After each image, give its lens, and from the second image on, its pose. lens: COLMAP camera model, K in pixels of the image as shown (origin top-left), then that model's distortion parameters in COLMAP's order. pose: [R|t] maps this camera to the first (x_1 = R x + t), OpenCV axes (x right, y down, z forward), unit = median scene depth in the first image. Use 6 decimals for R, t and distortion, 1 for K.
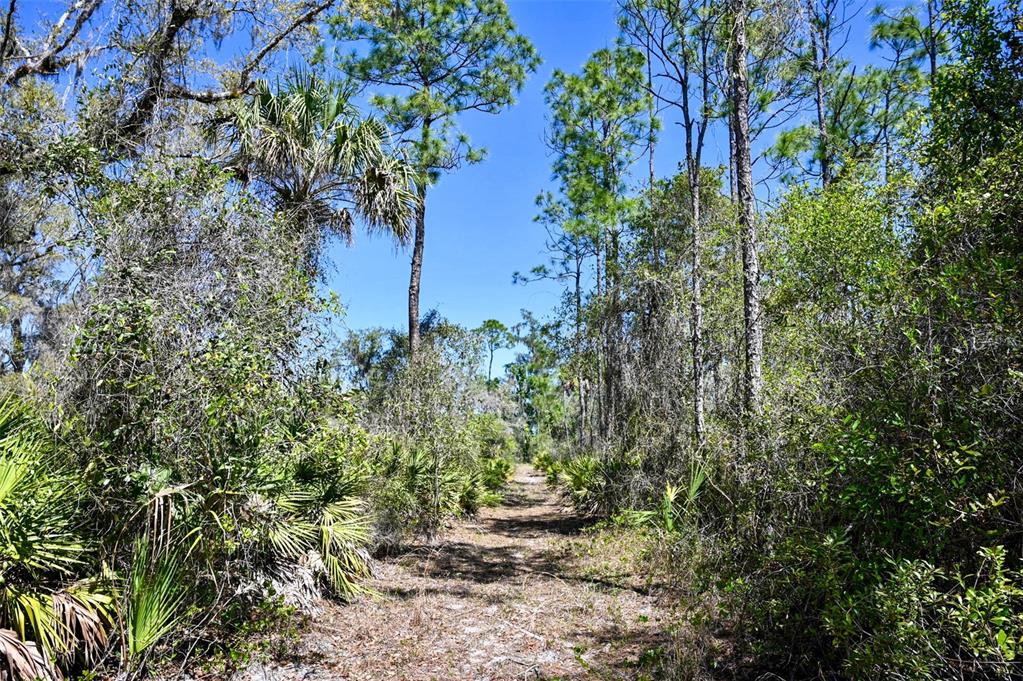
lens RADIAL K [[706.3, 0, 511.3], [0, 706.3, 339.7], [0, 0, 1]] dist [0.000570, -0.000094]
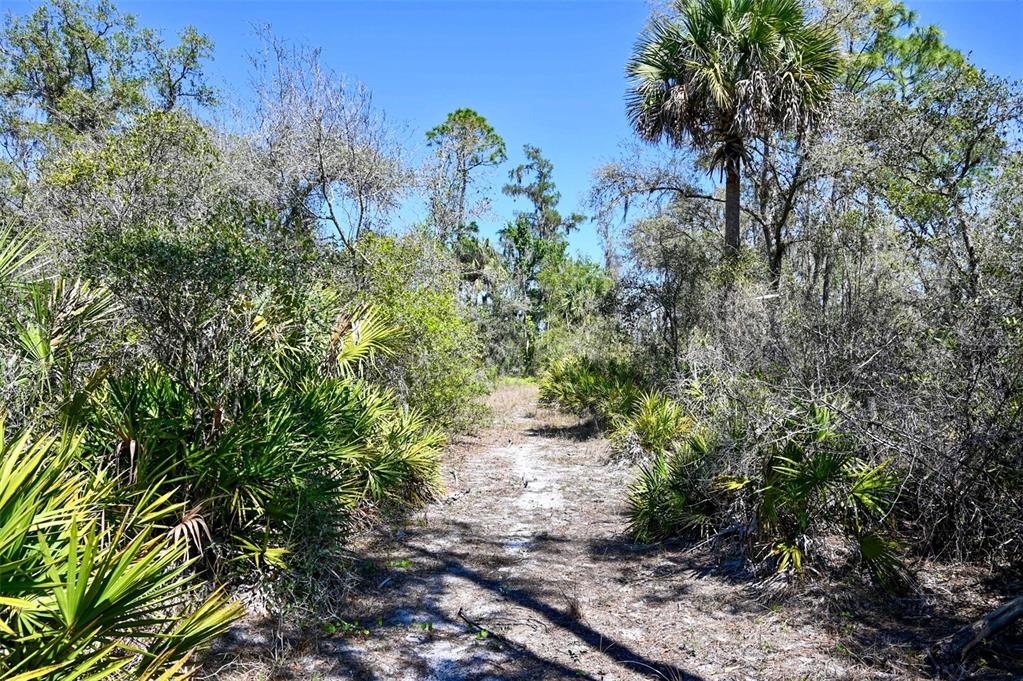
lens RADIAL K [[737.3, 0, 511.4], [0, 737.3, 341.9], [0, 0, 1]] dist [-0.000405, -0.000030]
pose [[0.999939, 0.007420, -0.008228, 0.011228], [-0.006262, 0.991123, 0.132803, 0.058668], [0.009140, -0.132743, 0.991108, 0.366102]]
